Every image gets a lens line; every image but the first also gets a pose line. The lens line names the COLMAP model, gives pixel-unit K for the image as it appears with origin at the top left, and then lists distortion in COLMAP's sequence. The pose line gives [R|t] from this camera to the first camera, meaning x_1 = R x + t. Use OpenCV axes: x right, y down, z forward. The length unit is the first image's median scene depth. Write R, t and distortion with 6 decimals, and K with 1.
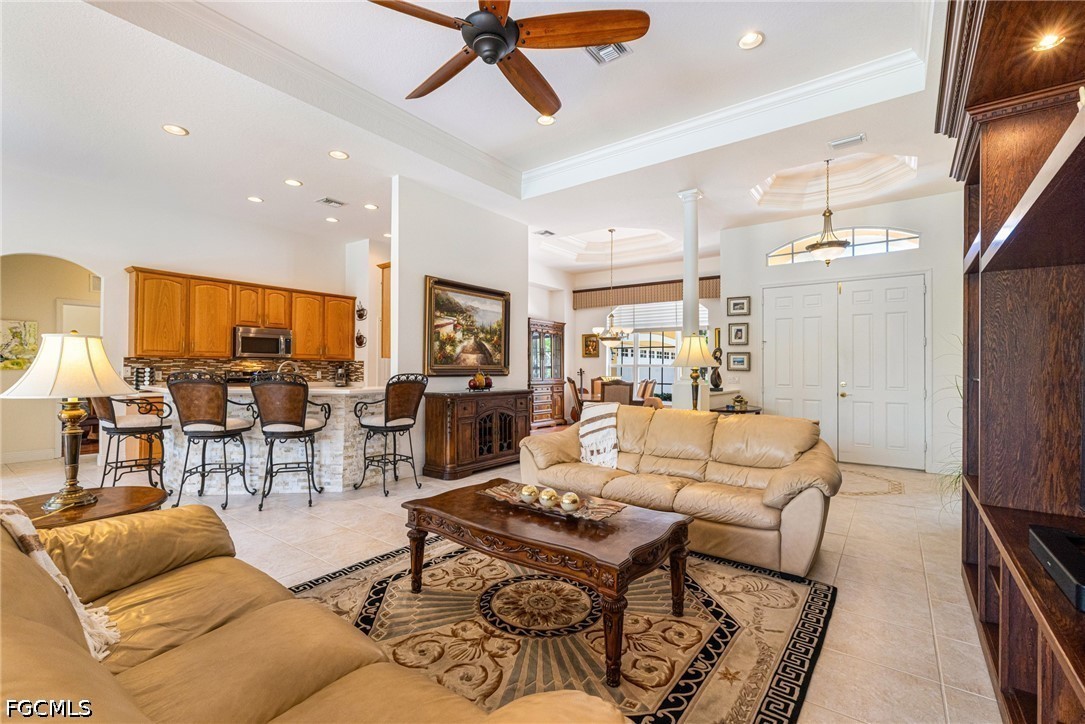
lens RADIAL K [[468.2, 0, 543.3], [0, 468.2, 363.0], [0, 0, 1]] dist [-0.000310, -0.000319]
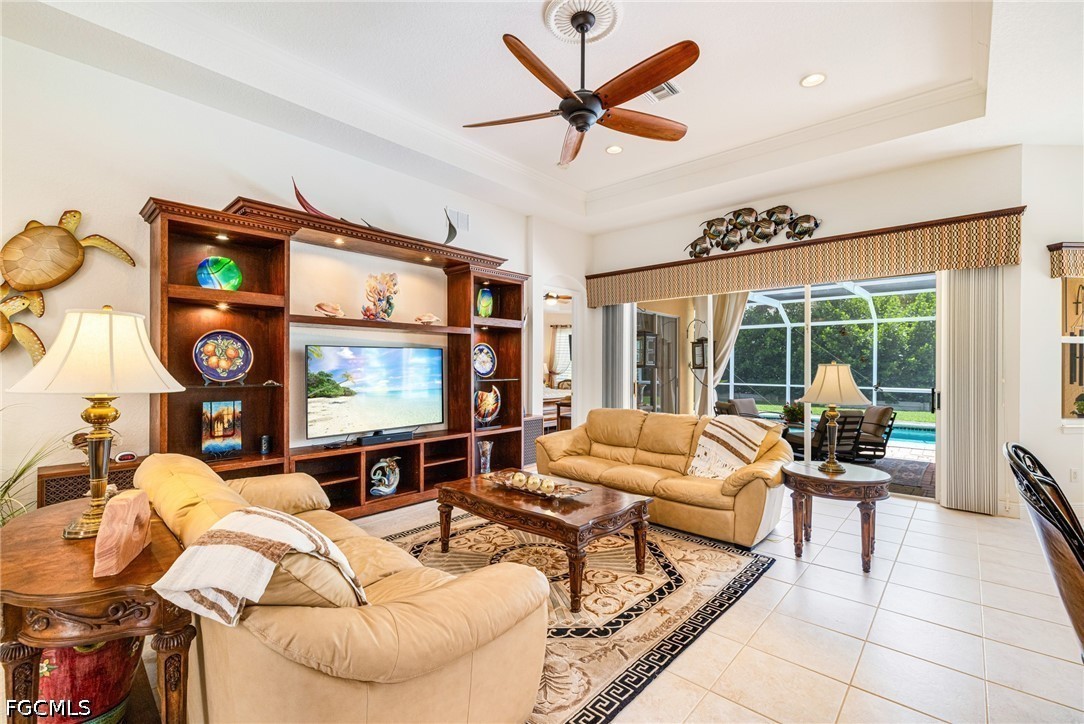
lens RADIAL K [[477.3, 0, 545.7], [0, 477.3, 365.2], [0, 0, 1]] dist [0.000740, 0.000131]
pose [[-0.996274, -0.010590, 0.085592, -0.060291], [-0.011737, 0.999848, -0.012903, -0.009591], [-0.085442, -0.013860, -0.996247, 1.036880]]
